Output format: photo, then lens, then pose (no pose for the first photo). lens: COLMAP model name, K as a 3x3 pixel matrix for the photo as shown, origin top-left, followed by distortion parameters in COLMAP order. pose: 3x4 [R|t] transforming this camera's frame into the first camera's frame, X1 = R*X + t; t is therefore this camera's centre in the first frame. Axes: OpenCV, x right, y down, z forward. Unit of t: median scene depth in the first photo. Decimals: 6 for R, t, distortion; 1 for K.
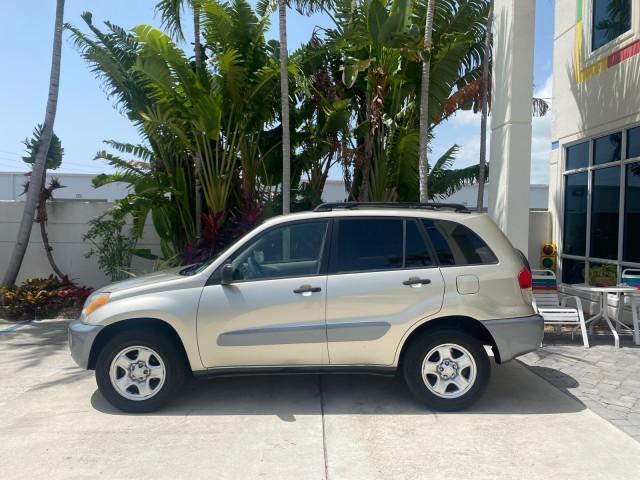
lens RADIAL K [[492.5, 0, 320.0], [0, 492.5, 240.0], [0, 0, 1]] dist [0.010824, -0.003445]
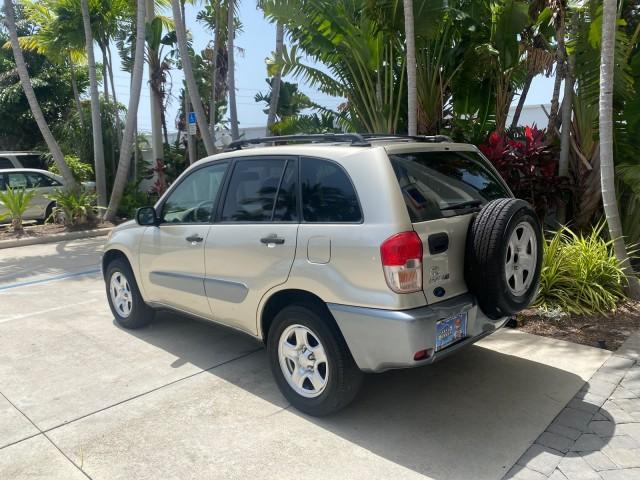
lens RADIAL K [[492.5, 0, 320.0], [0, 492.5, 240.0], [0, 0, 1]] dist [0.010824, -0.003445]
pose [[0.711374, 0.088556, -0.697212, 0.376083], [0.001542, 0.991831, 0.127551, -0.006245], [0.702812, -0.091812, 0.705426, 0.241431]]
